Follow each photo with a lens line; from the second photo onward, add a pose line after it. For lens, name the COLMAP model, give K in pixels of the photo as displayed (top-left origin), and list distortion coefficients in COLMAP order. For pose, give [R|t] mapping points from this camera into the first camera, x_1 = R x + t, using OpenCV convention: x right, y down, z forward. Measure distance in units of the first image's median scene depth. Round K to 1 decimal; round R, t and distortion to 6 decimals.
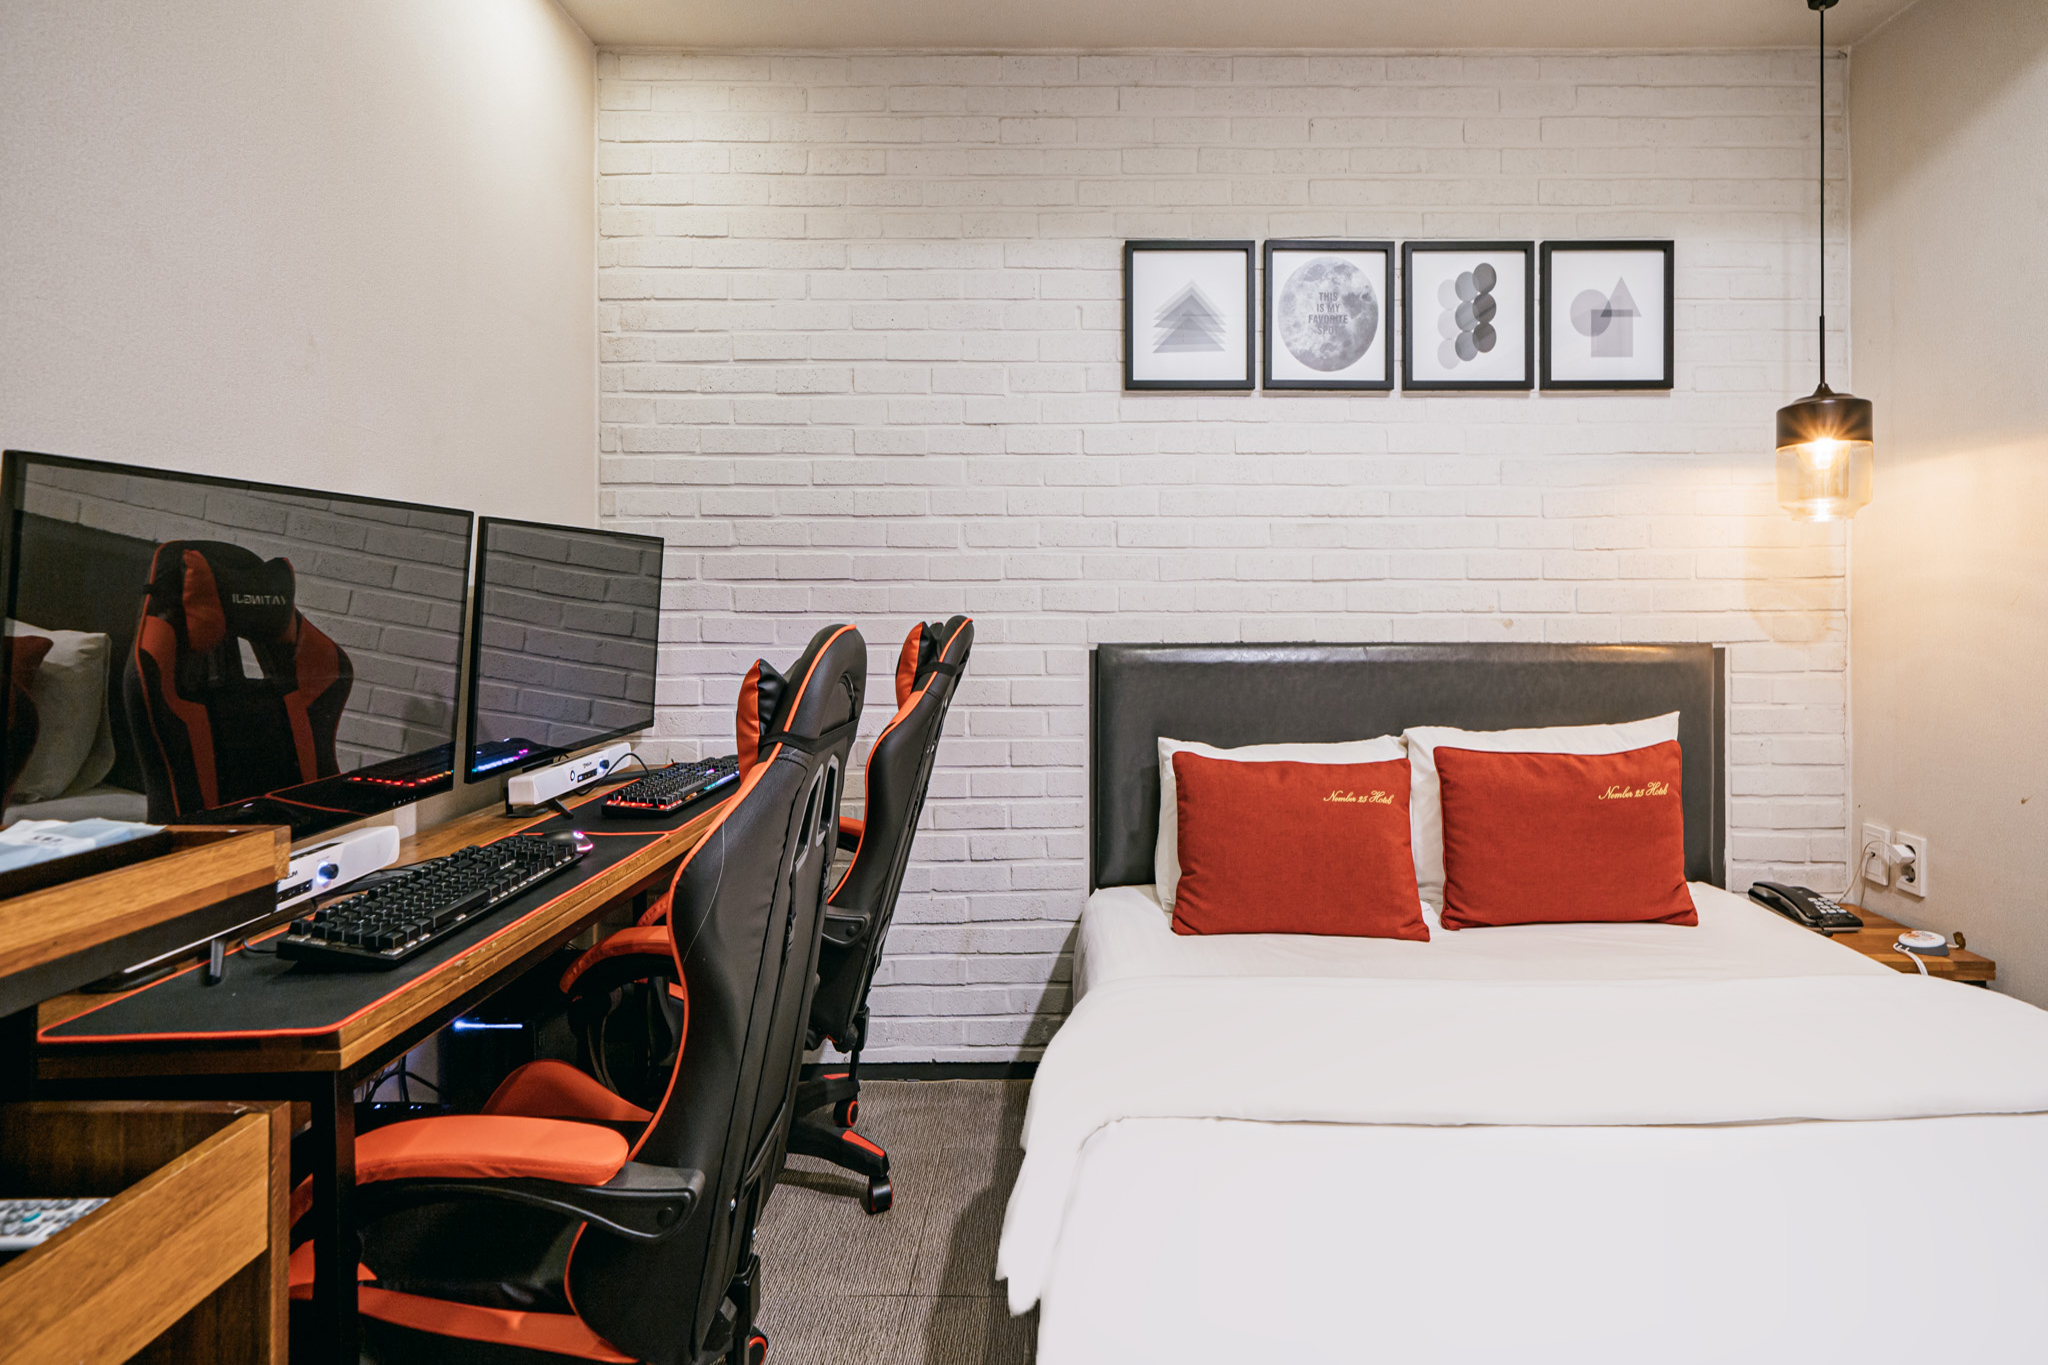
lens RADIAL K [[863.5, 0, 1032.3], [0, 863.5, 597.1], [0, 0, 1]] dist [-0.000684, 0.000195]
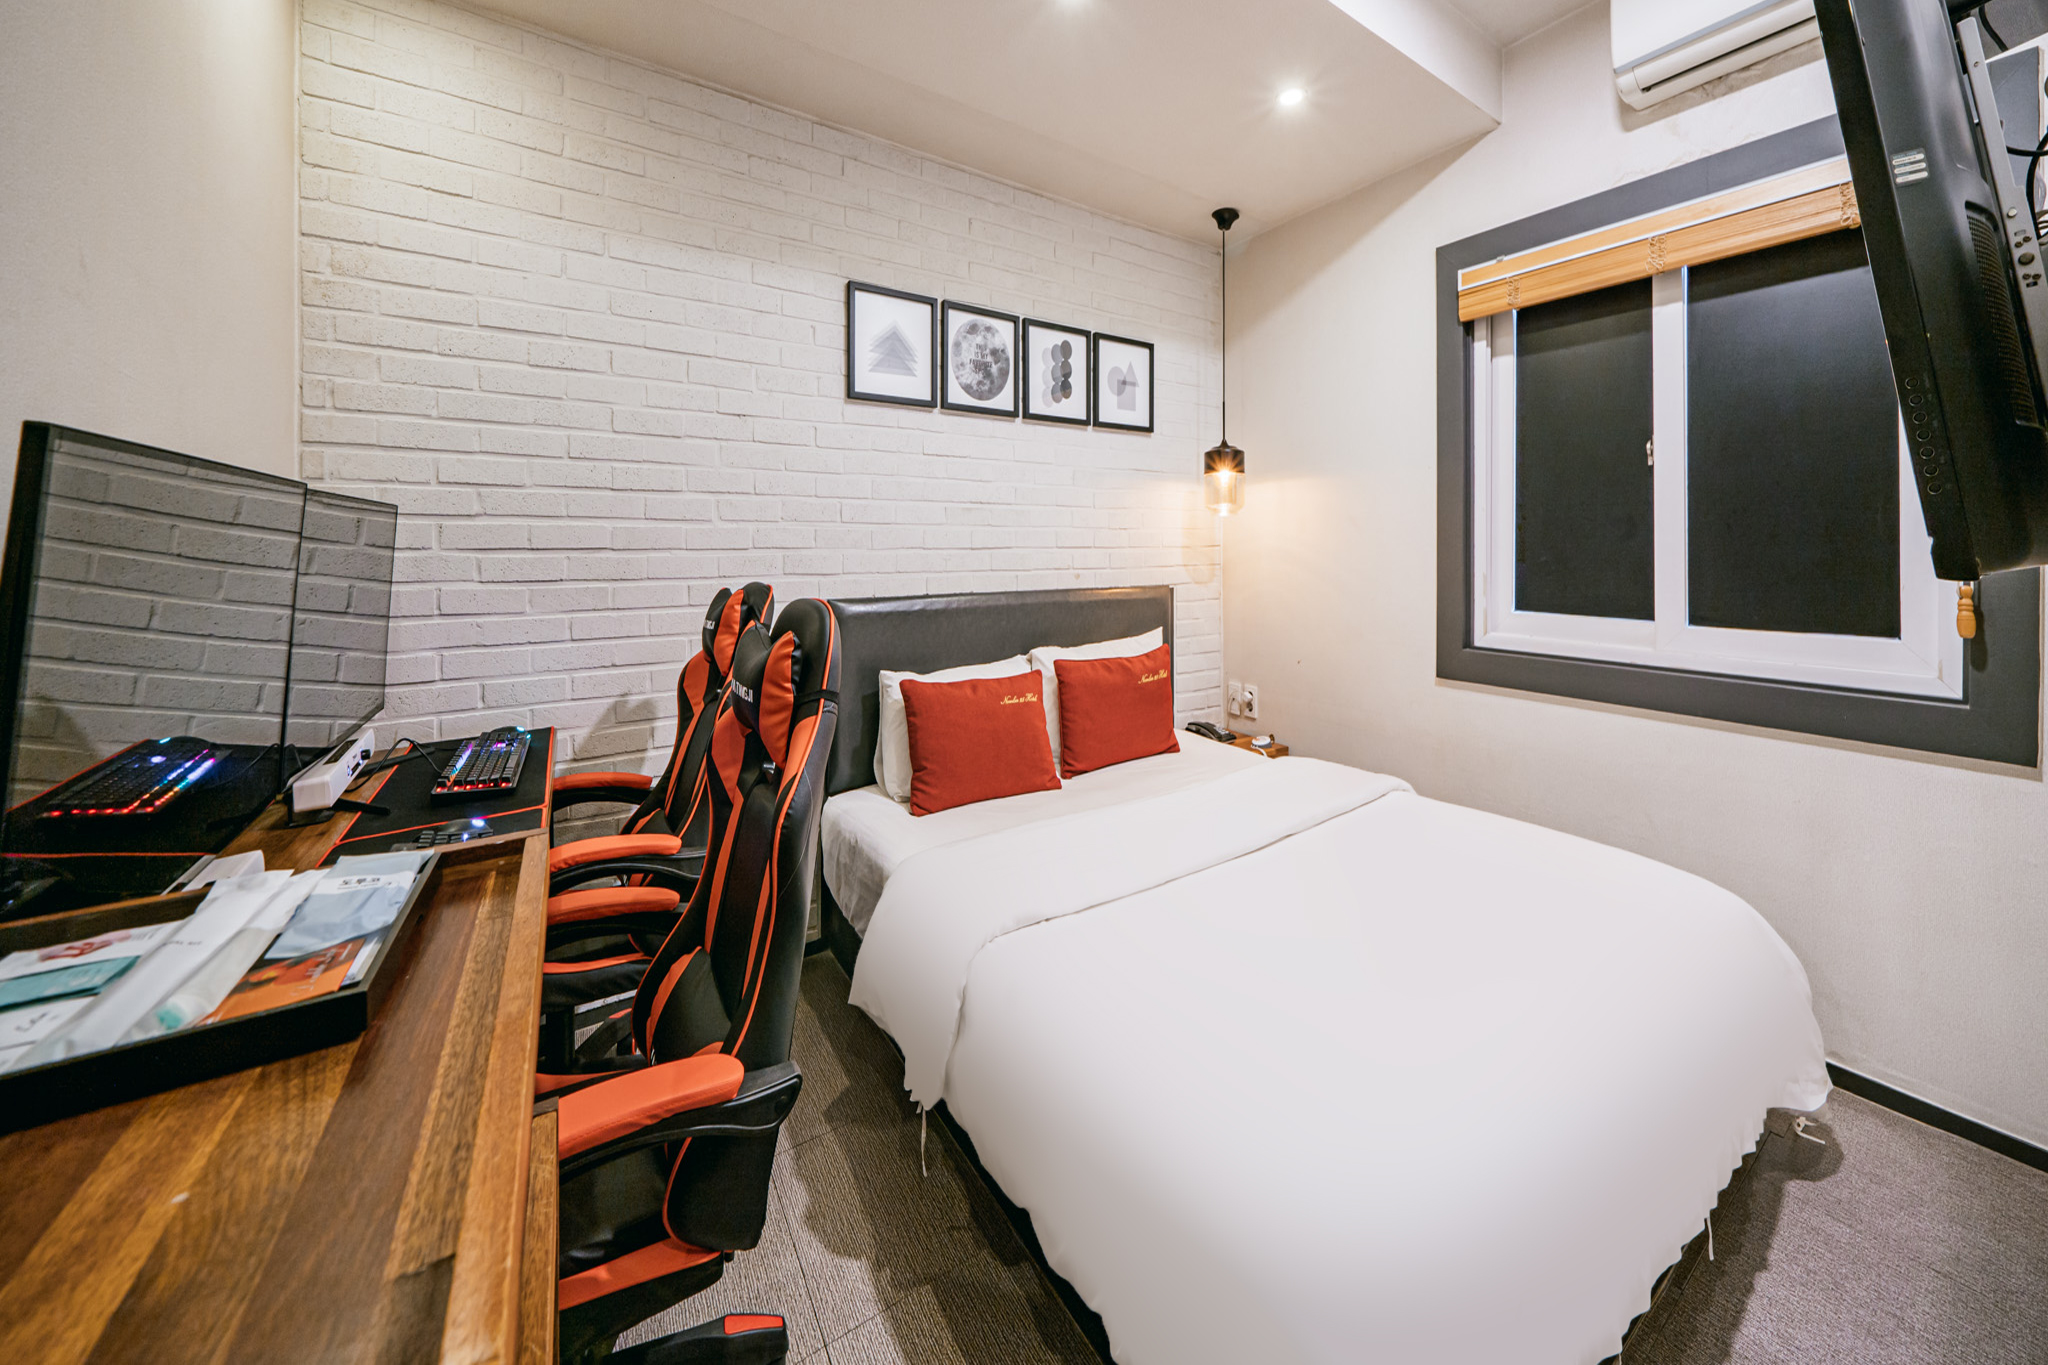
lens RADIAL K [[722.0, 0, 975.6], [0, 722.0, 550.1], [0, 0, 1]] dist [-0.005636, -0.000200]
pose [[0.845251, -0.002642, 0.534364, -0.301724], [0.001358, 0.999995, 0.002796, -0.020704], [-0.534368, -0.001638, 0.845250, 0.008224]]
